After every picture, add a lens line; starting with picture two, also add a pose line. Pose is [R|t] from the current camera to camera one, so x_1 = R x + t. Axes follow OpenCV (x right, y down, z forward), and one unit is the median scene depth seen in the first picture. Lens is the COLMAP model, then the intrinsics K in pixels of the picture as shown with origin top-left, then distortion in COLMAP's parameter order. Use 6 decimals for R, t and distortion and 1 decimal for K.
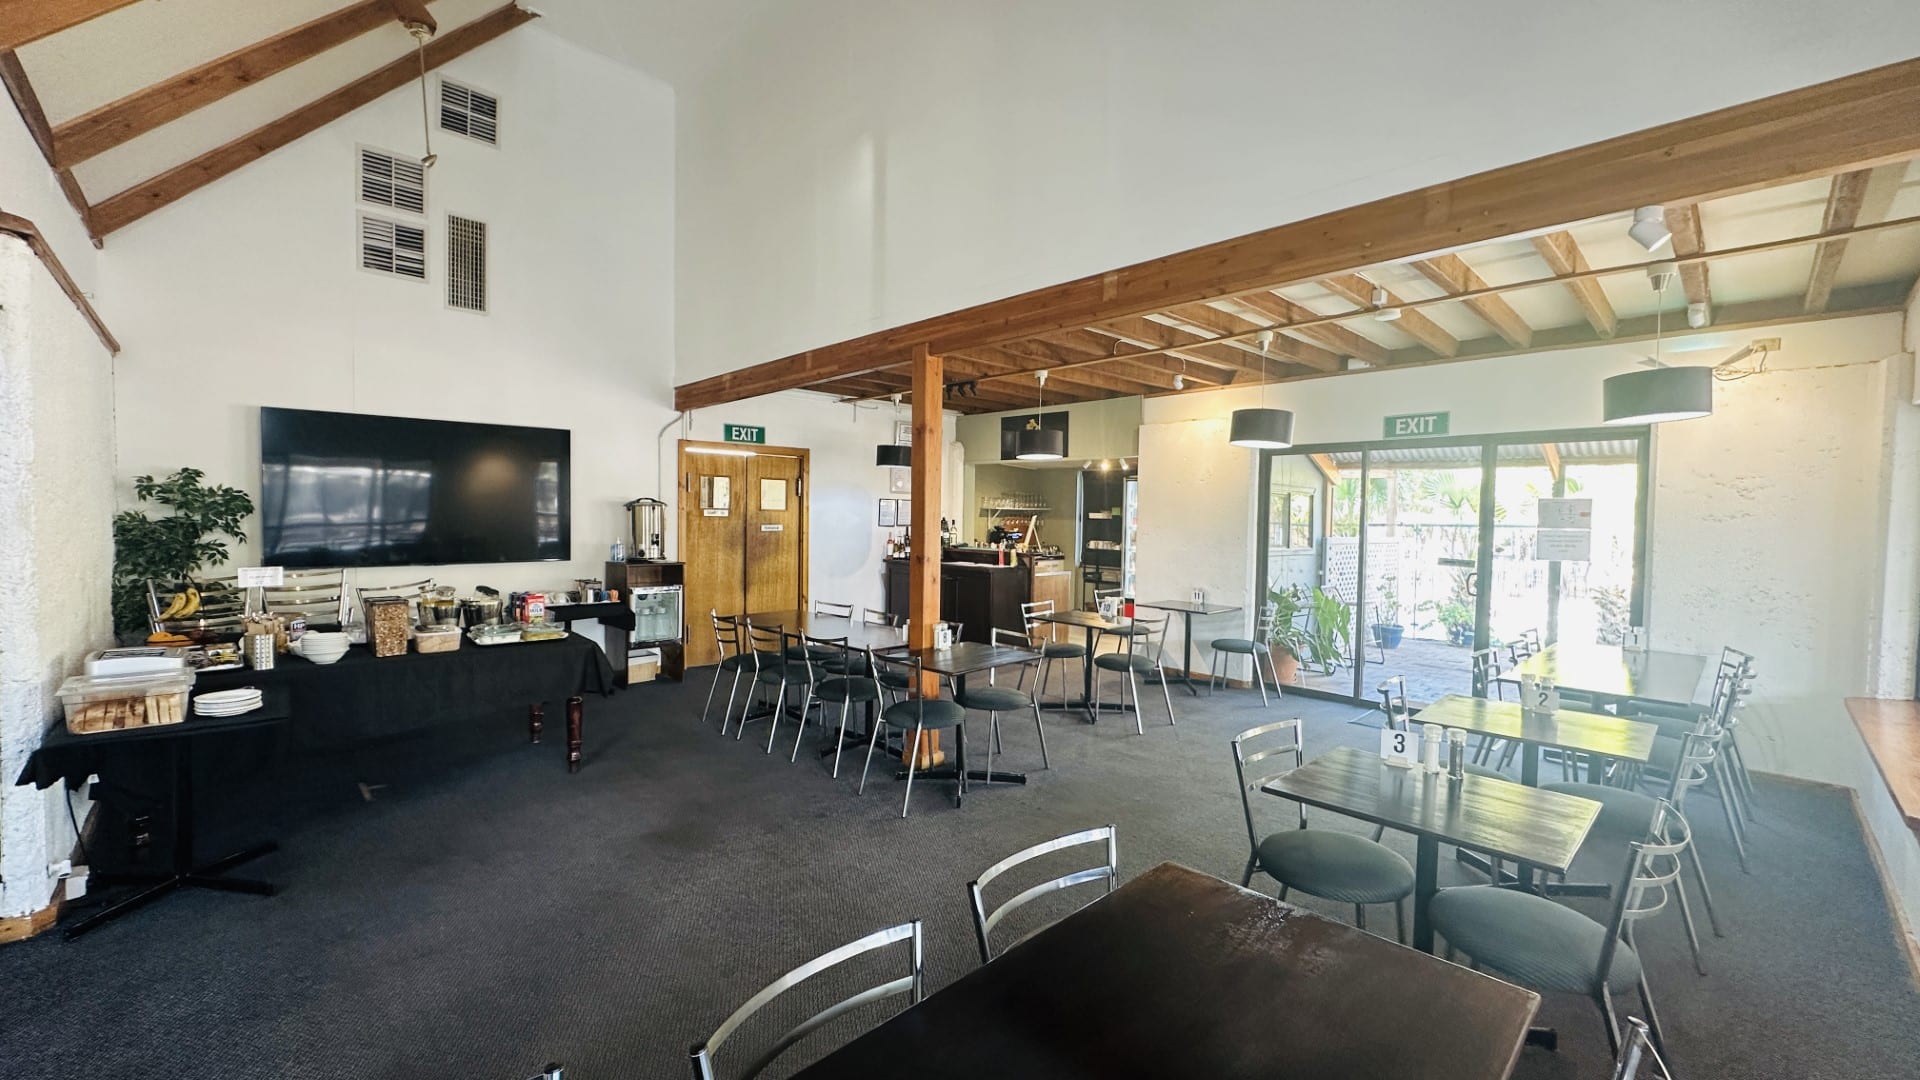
lens RADIAL K [[764.1, 0, 957.7], [0, 764.1, 538.9], [0, 0, 1]] dist [0.007564, -0.000687]
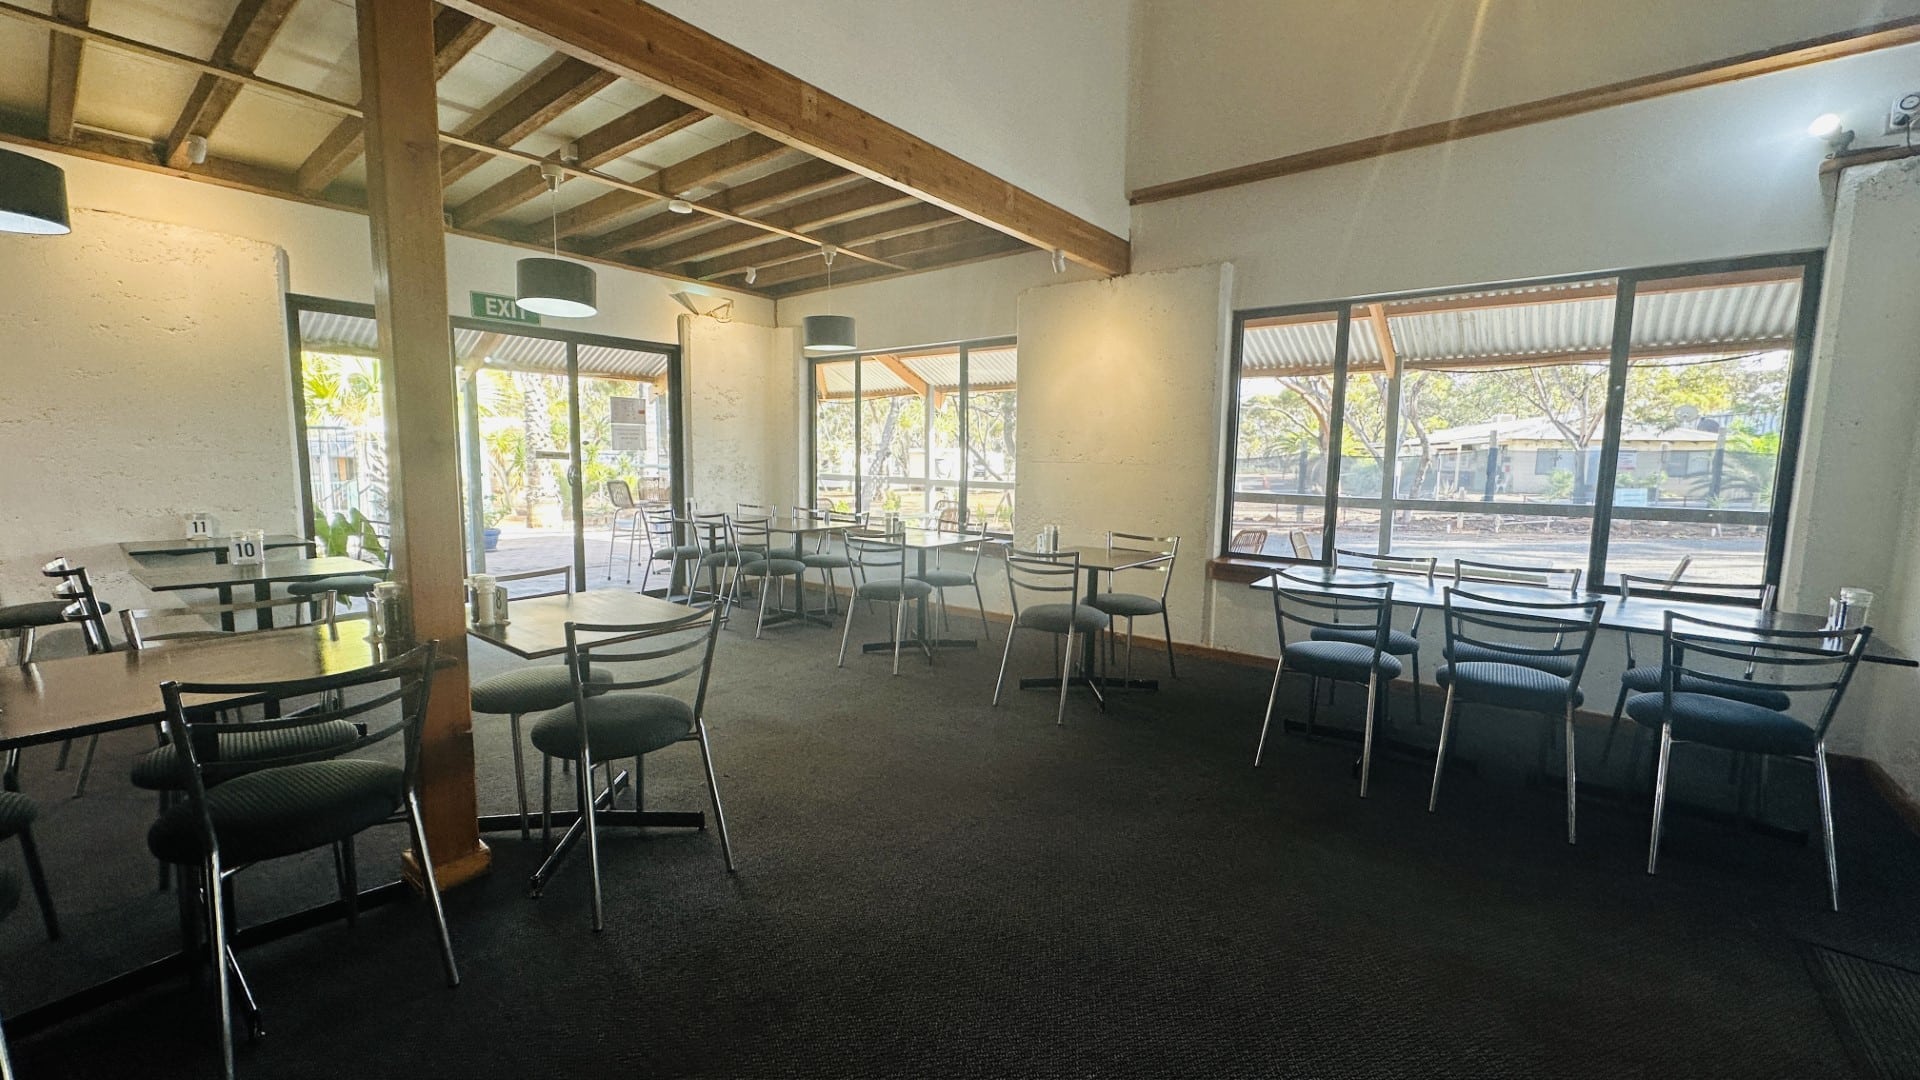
lens RADIAL K [[764.1, 0, 961.3], [0, 764.1, 547.6], [0, 0, 1]] dist [0.007564, -0.000687]
pose [[-0.124141, -0.122129, 0.984720, -0.483383], [0.019853, 0.991892, 0.125521, 0.039896], [-0.992066, 0.035132, -0.120710, 0.630287]]
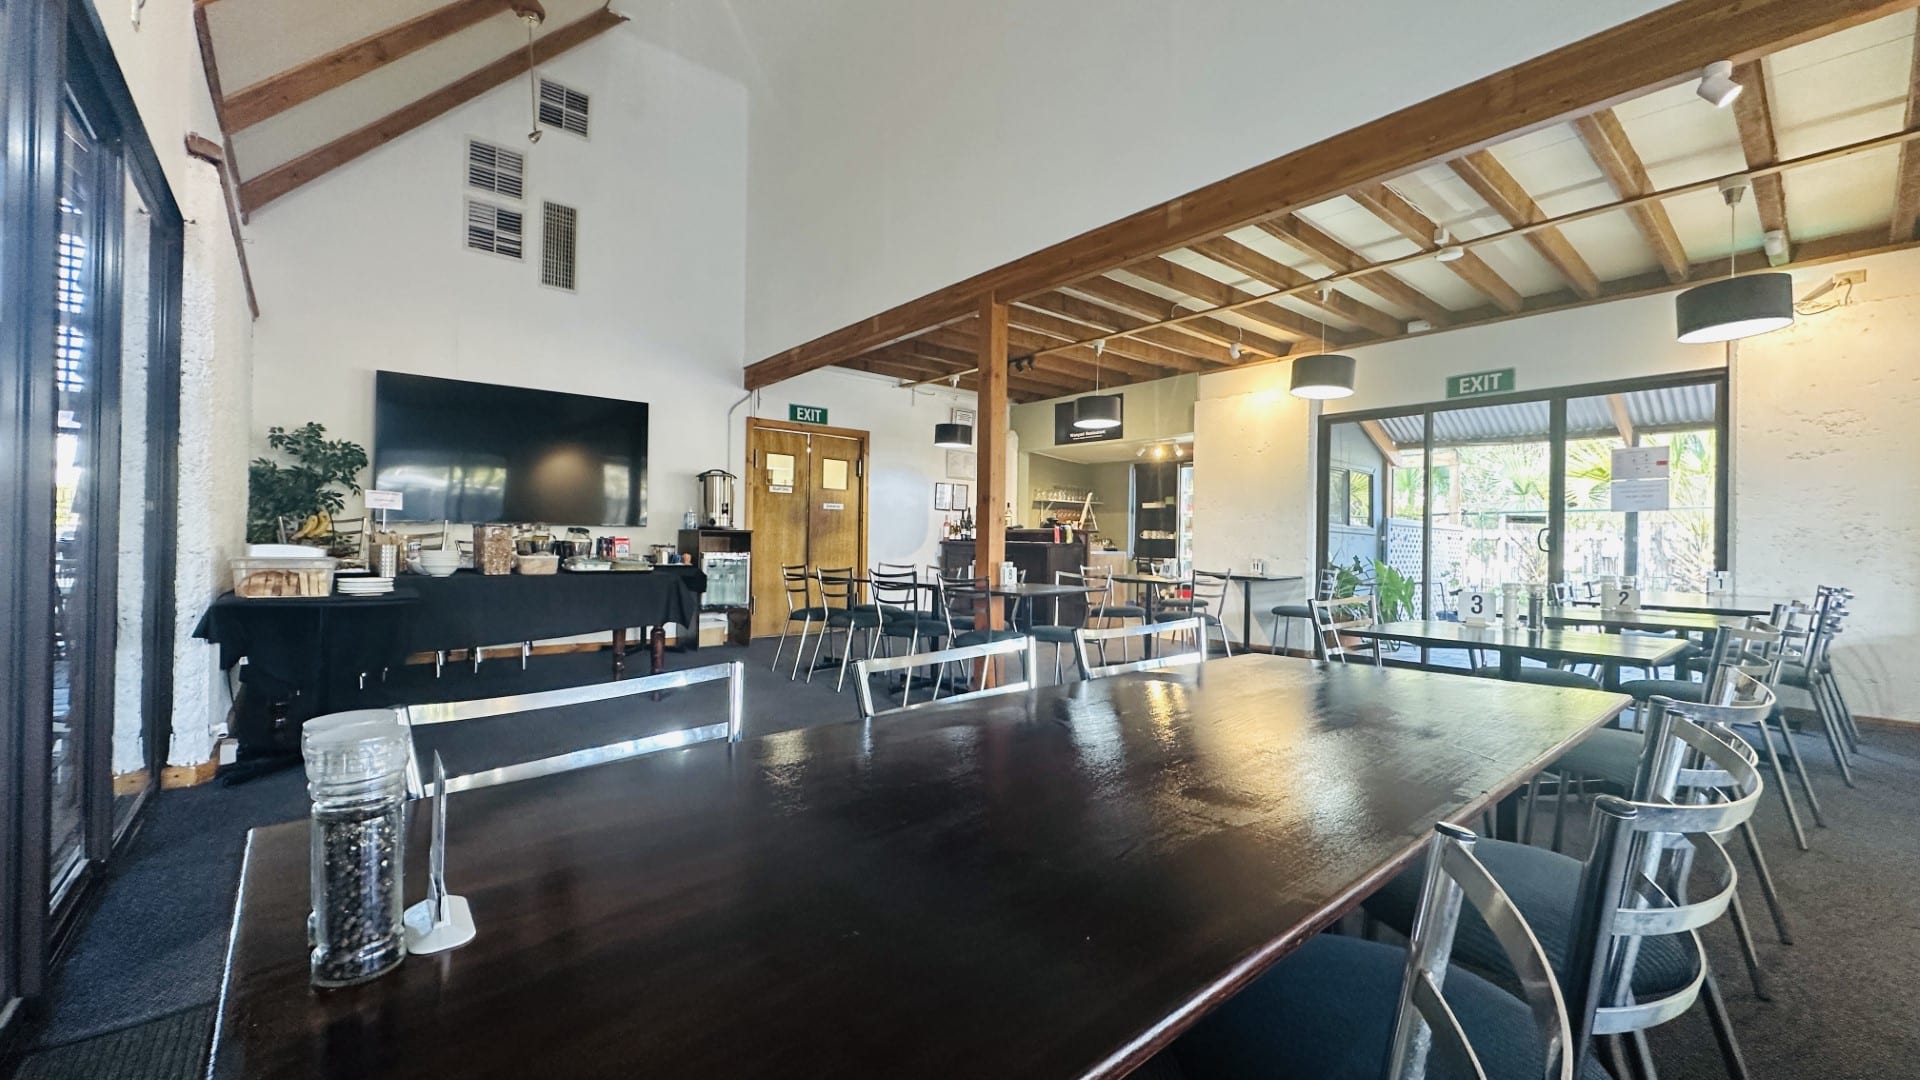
lens RADIAL K [[764.1, 0, 959.7], [0, 764.1, 535.8], [0, 0, 1]] dist [0.007564, -0.000687]
pose [[0.998438, -0.000931, -0.055870, -0.022942], [-0.001297, 0.999205, -0.039838, 0.099166], [0.055863, 0.039849, 0.997643, -0.024894]]
